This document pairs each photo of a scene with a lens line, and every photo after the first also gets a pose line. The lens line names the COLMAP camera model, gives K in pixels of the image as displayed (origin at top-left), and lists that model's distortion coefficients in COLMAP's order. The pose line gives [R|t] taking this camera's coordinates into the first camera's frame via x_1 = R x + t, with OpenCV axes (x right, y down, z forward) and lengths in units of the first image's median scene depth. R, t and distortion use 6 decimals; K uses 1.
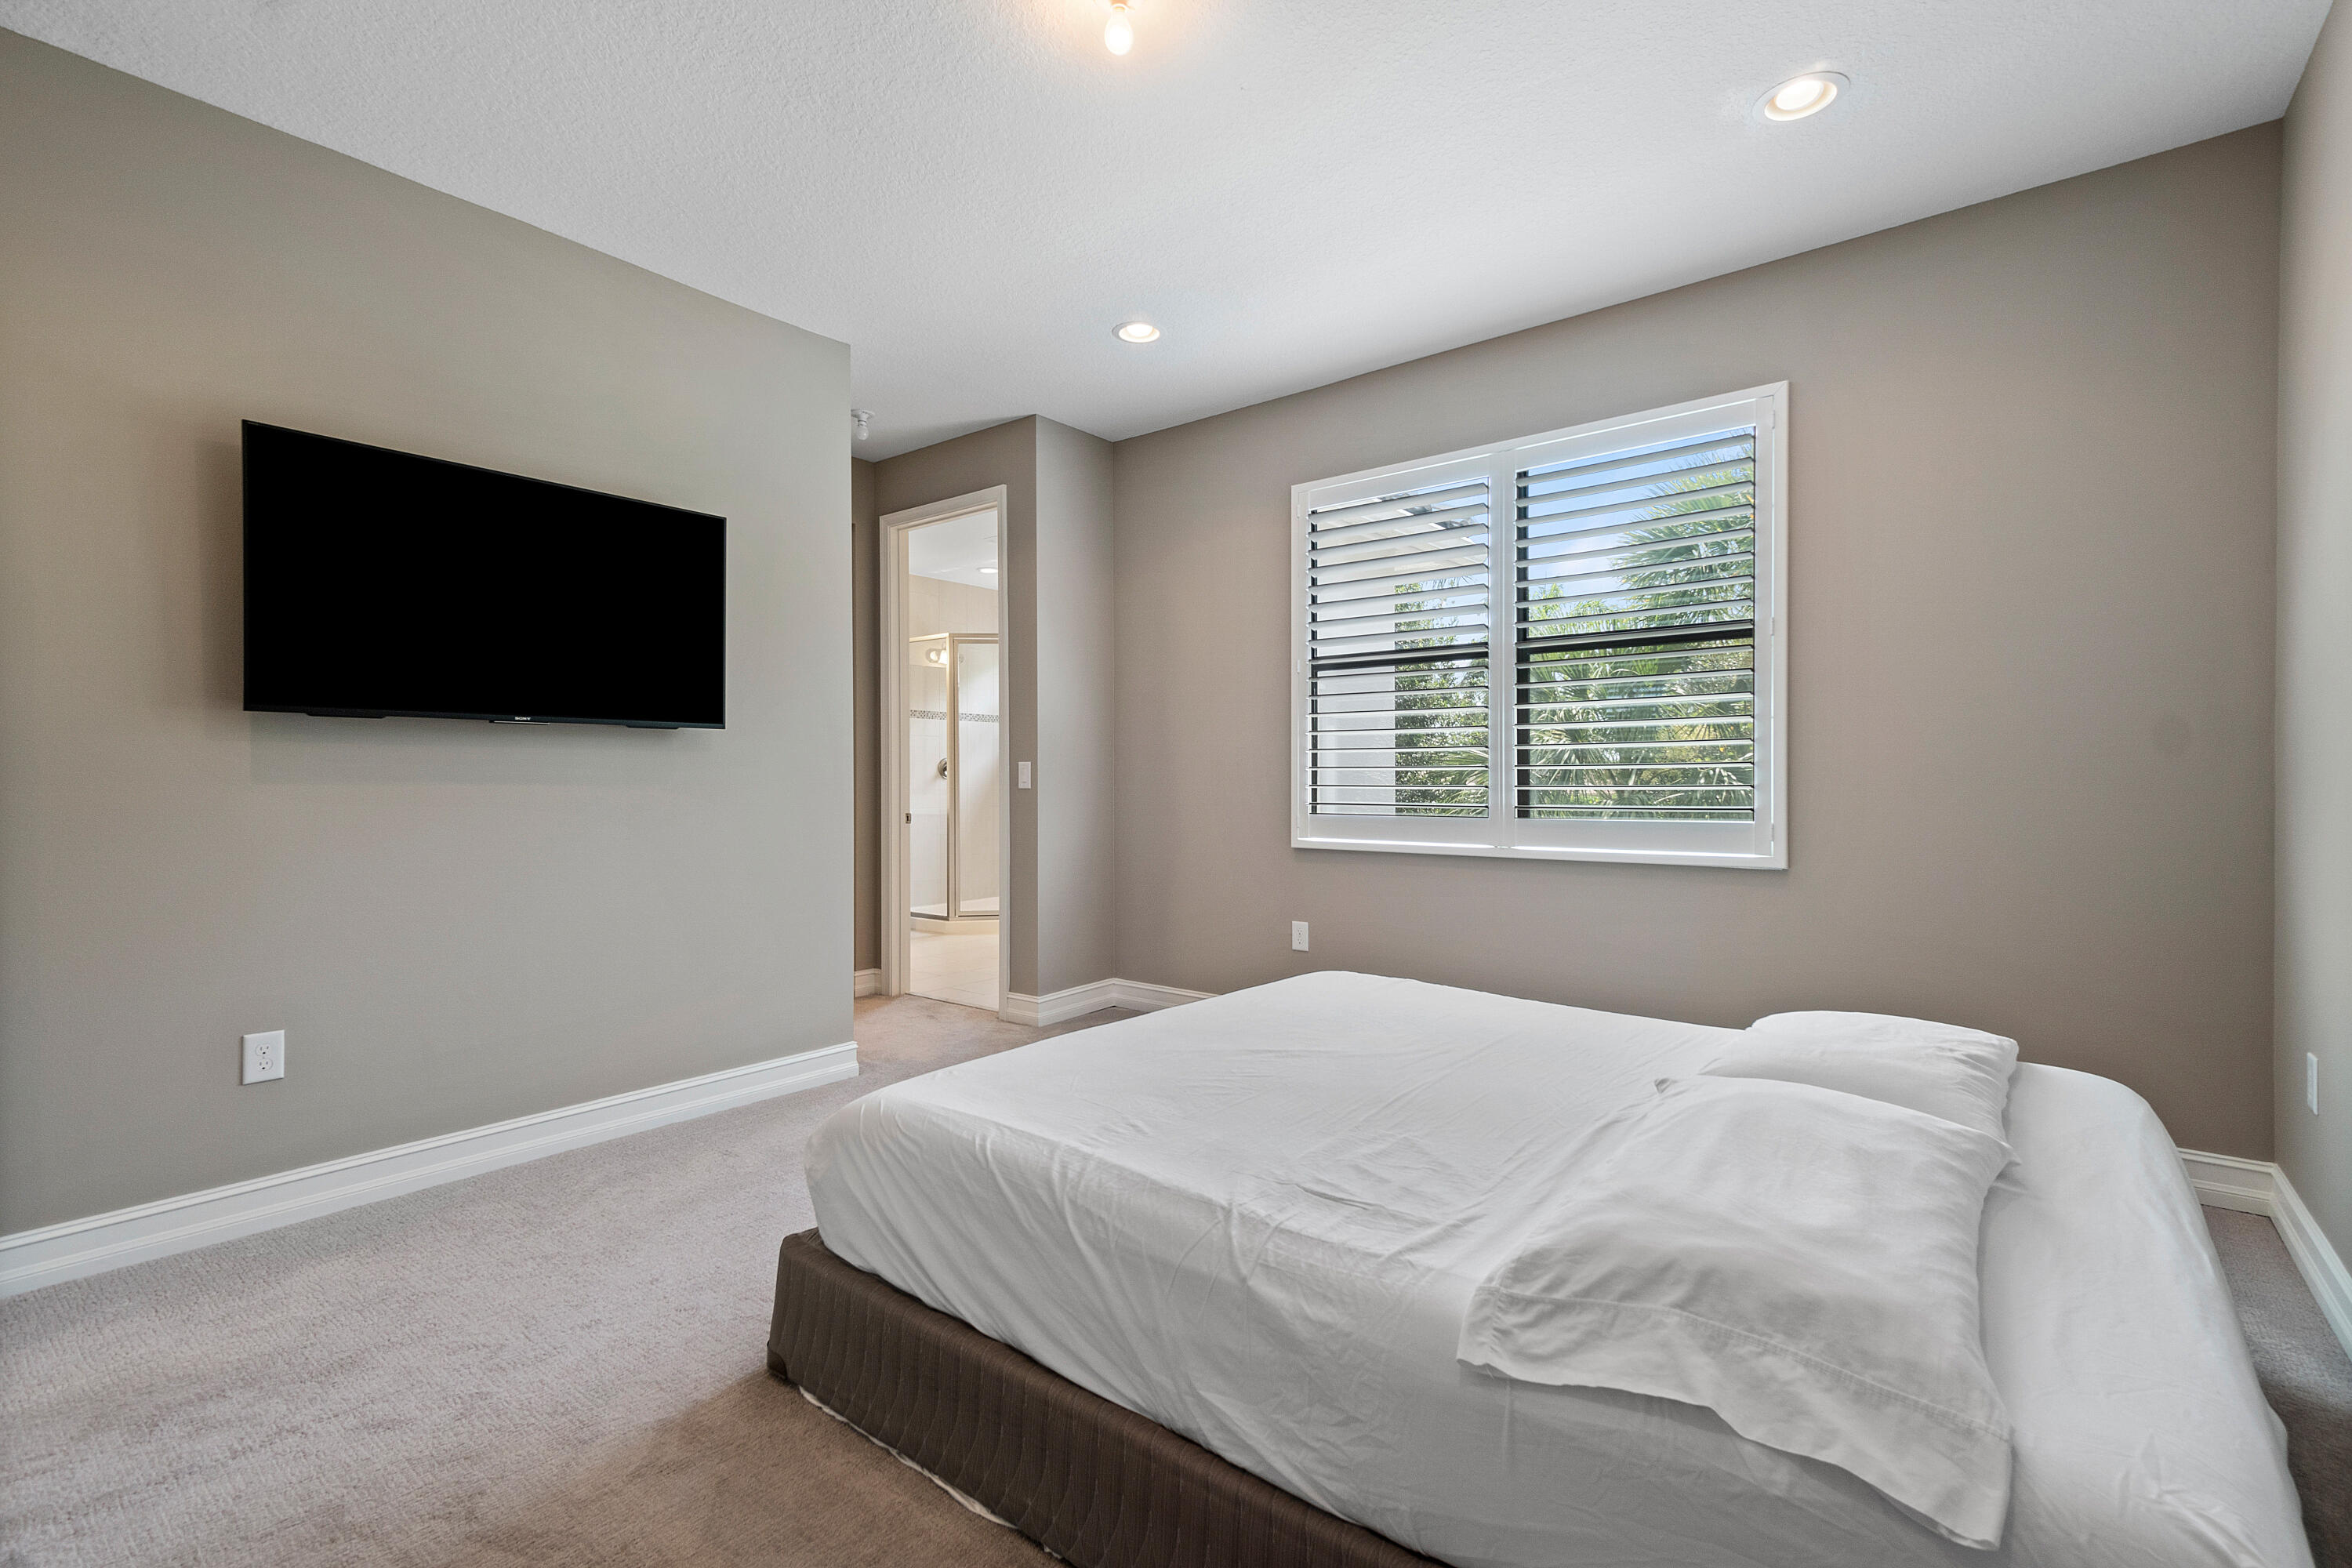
lens RADIAL K [[1028.9, 0, 1176.0], [0, 1028.9, 784.0], [0, 0, 1]] dist [-0.000962, -0.000091]
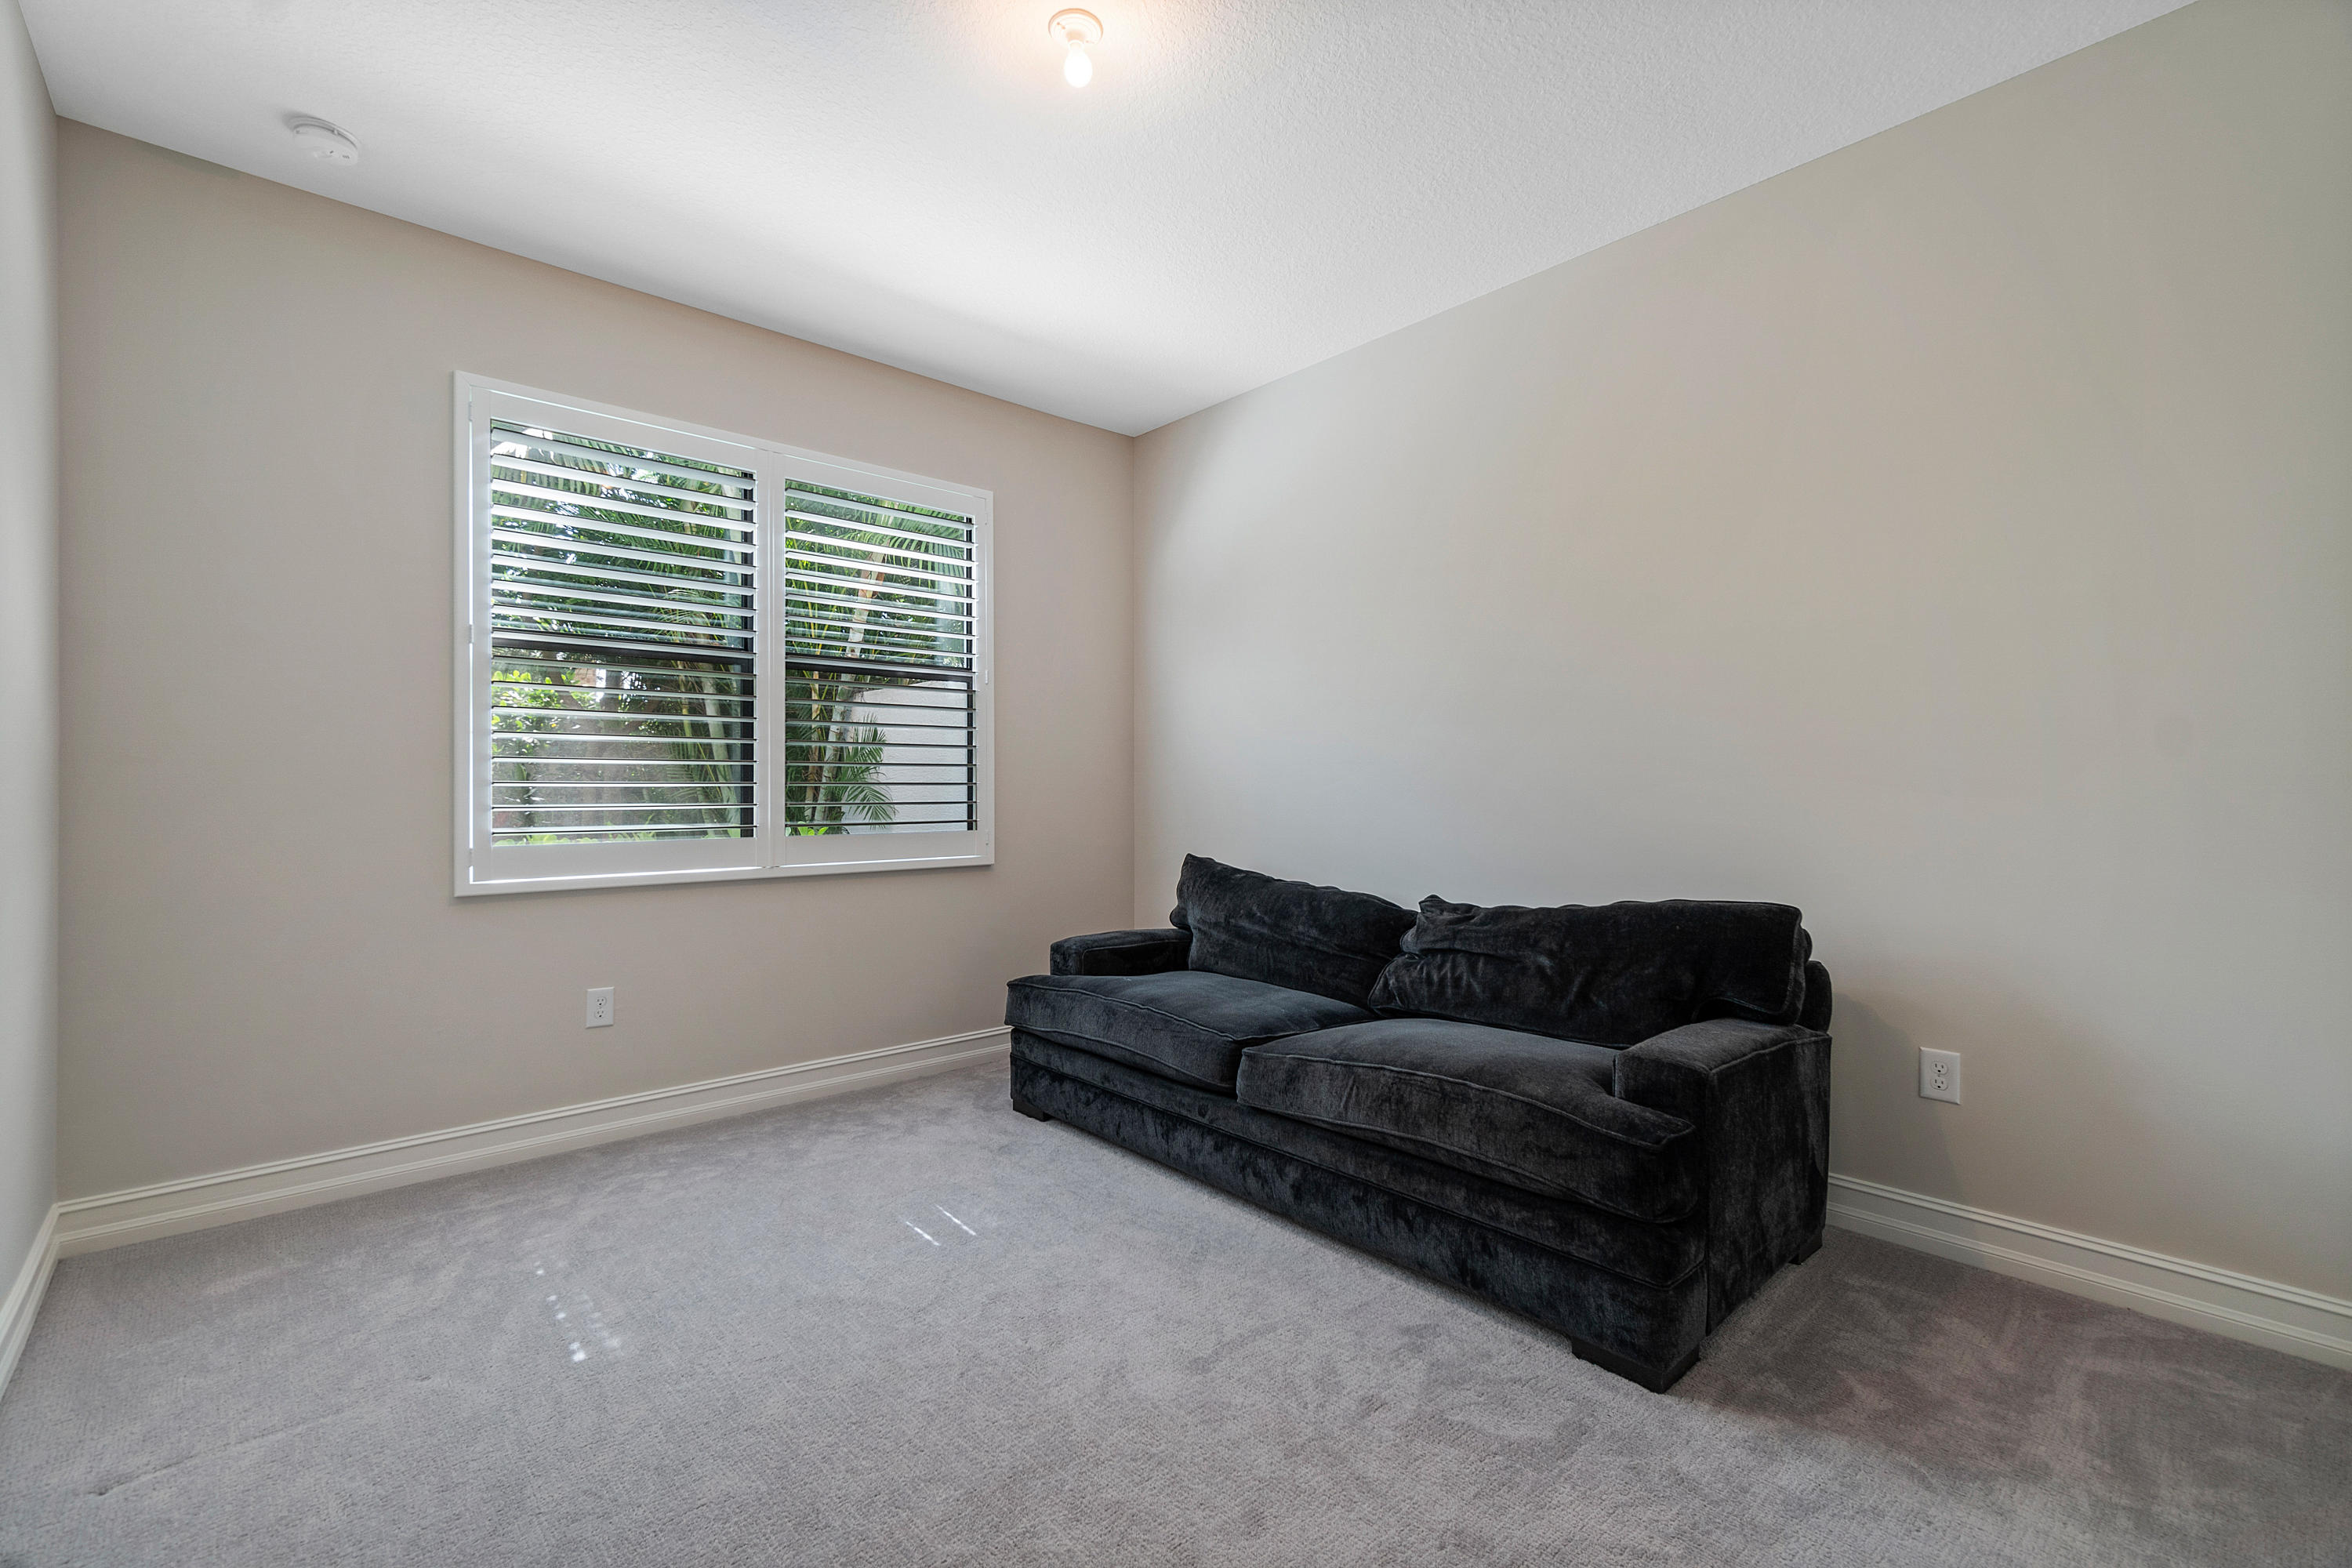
lens RADIAL K [[1028.9, 0, 1176.0], [0, 1028.9, 784.0], [0, 0, 1]] dist [-0.000962, -0.000091]
pose [[0.160985, 0.010331, 0.986903, -0.565195], [0.007591, 0.999903, -0.011705, -0.001325], [-0.986928, 0.009376, 0.160891, 0.479825]]
